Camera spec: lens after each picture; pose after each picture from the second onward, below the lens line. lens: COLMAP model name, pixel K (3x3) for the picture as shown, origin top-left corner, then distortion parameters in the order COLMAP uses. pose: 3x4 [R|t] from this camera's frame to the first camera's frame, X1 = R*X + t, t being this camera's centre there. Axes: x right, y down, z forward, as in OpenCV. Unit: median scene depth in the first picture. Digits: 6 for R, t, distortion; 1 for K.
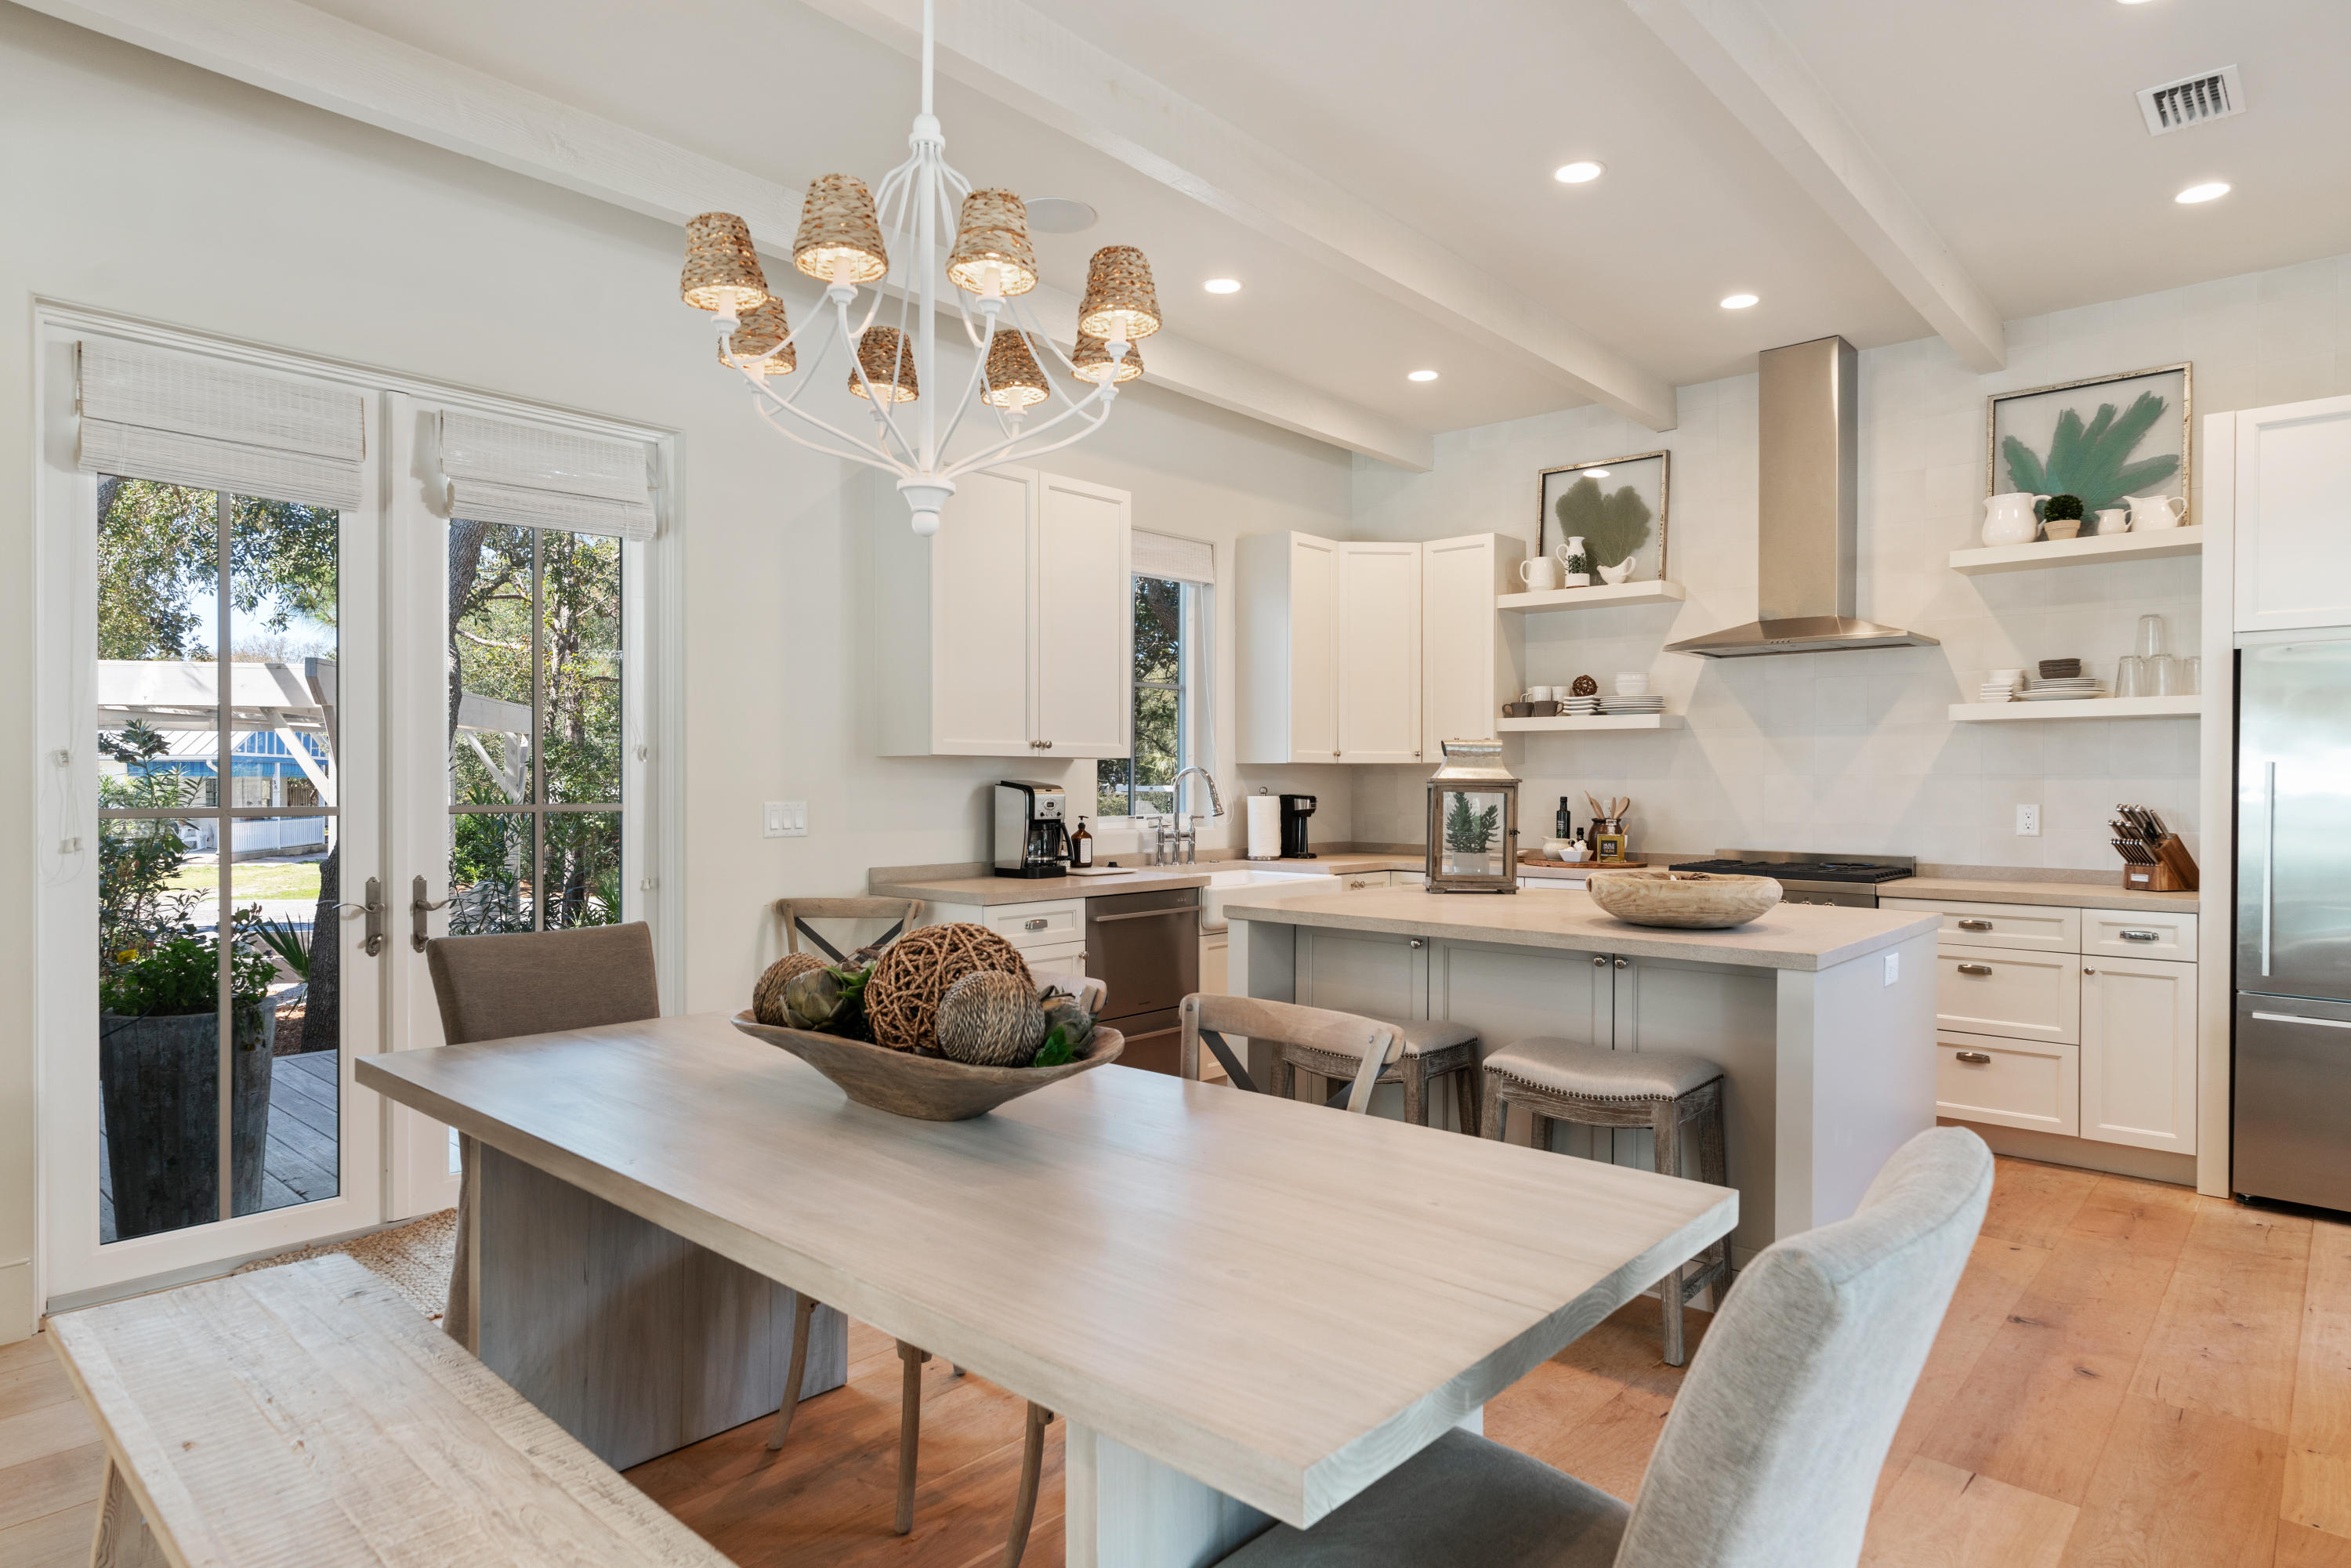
lens RADIAL K [[1308.8, 0, 1176.4], [0, 1308.8, 787.4], [0, 0, 1]] dist [-0.006335, -0.000732]
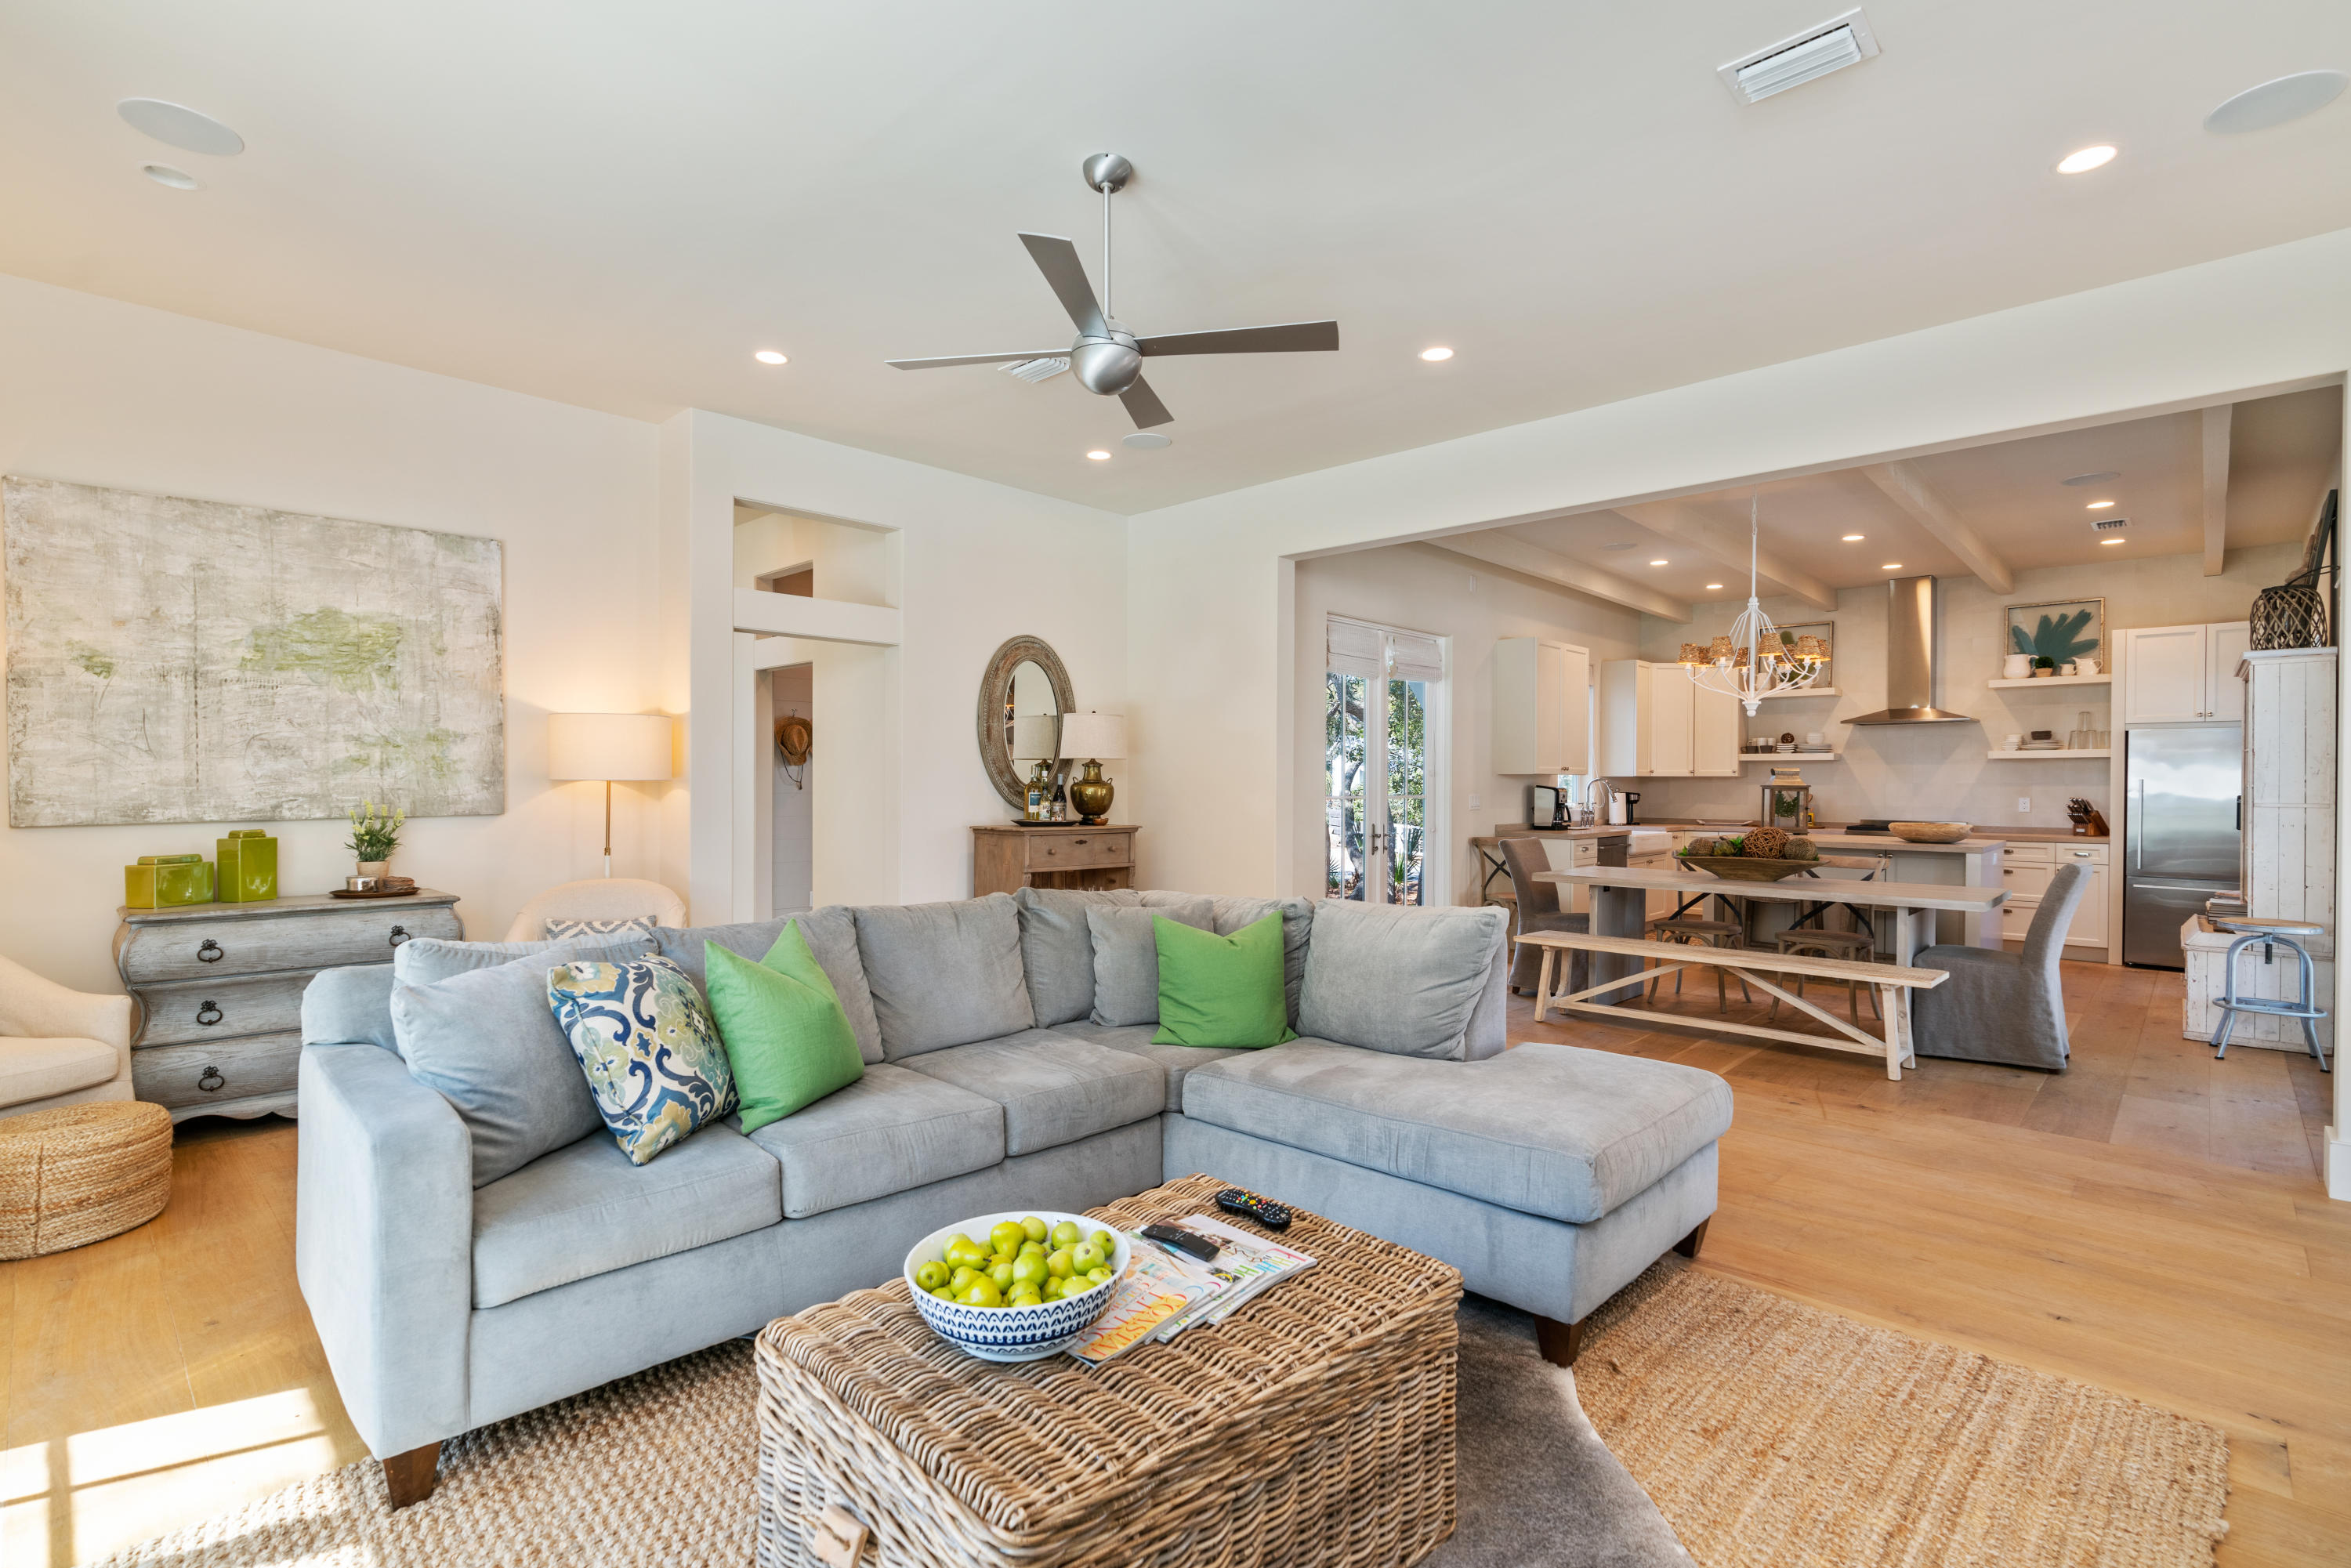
lens RADIAL K [[1087.8, 0, 1174.2], [0, 1087.8, 783.8], [0, 0, 1]] dist [0.000847, 0.000146]
pose [[0.999724, 0.003194, -0.023260, -0.725294], [-0.003278, 0.999988, -0.003558, 0.001317], [0.023248, 0.003633, 0.999723, -0.847661]]
